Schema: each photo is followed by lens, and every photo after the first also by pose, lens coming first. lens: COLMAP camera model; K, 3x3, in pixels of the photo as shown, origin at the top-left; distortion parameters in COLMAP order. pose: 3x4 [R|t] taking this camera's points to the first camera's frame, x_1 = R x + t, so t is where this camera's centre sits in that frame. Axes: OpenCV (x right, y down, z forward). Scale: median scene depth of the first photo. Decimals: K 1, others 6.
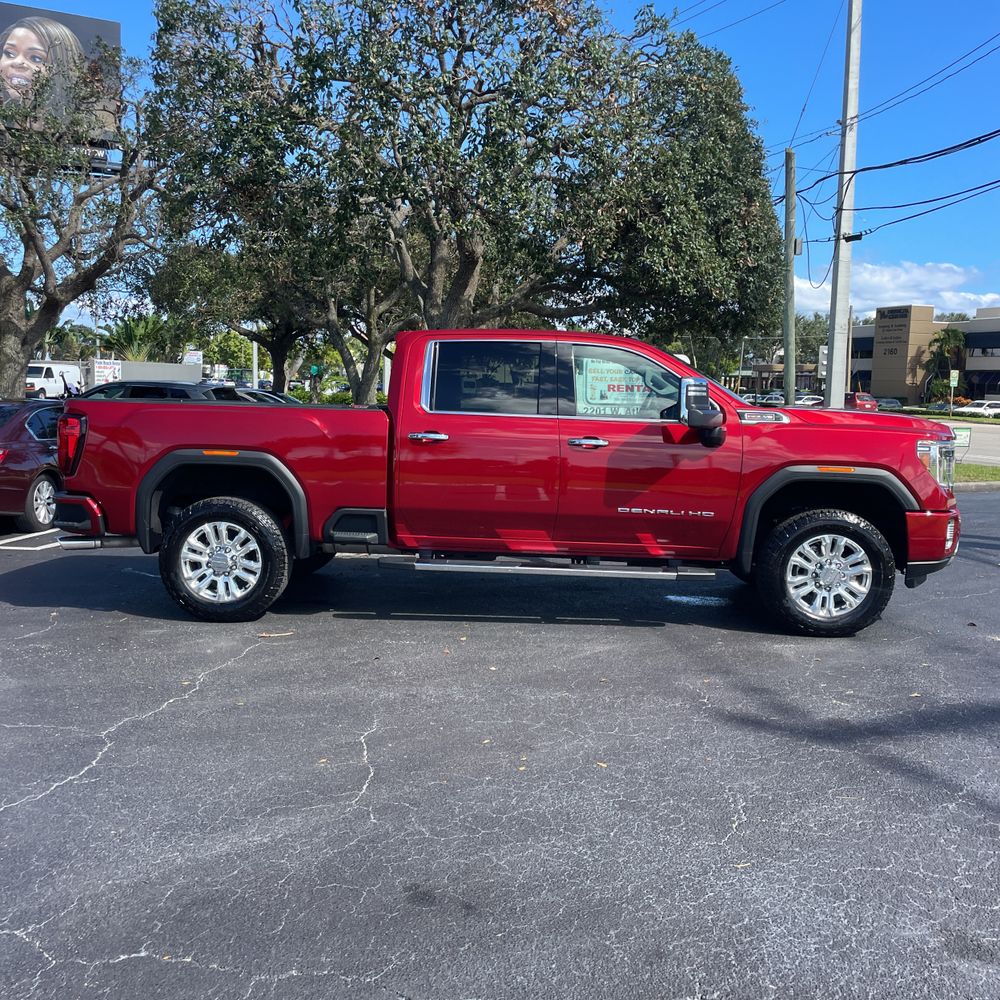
lens RADIAL K [[1036.3, 0, 499.2], [0, 1036.3, 504.5], [0, 0, 1]] dist [0.045748, 0.000000]
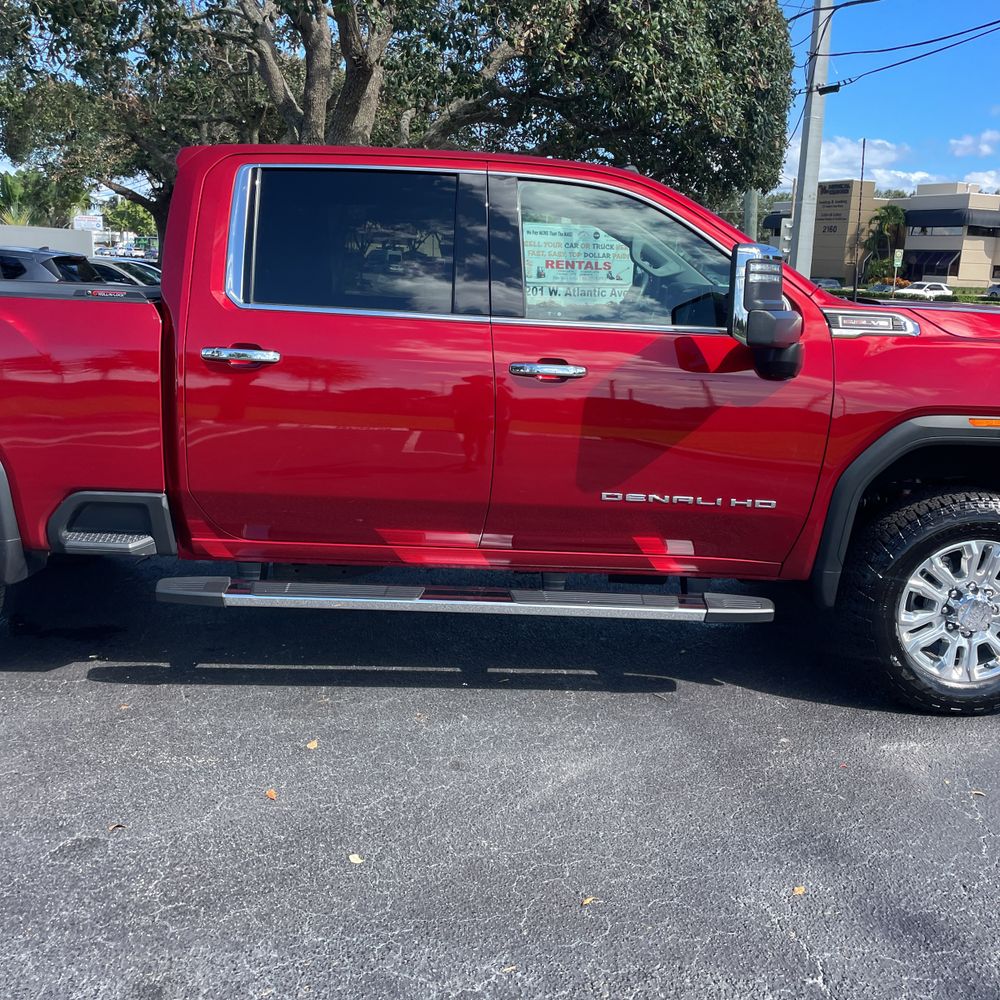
lens RADIAL K [[1036.3, 0, 526.6], [0, 1036.3, 523.9], [0, 0, 1]] dist [0.045748, 0.000000]
pose [[0.995794, -0.009813, 0.091095, 0.025053], [-0.002402, 0.991110, 0.133022, -0.049997], [-0.091590, -0.132682, 0.986918, 0.447561]]
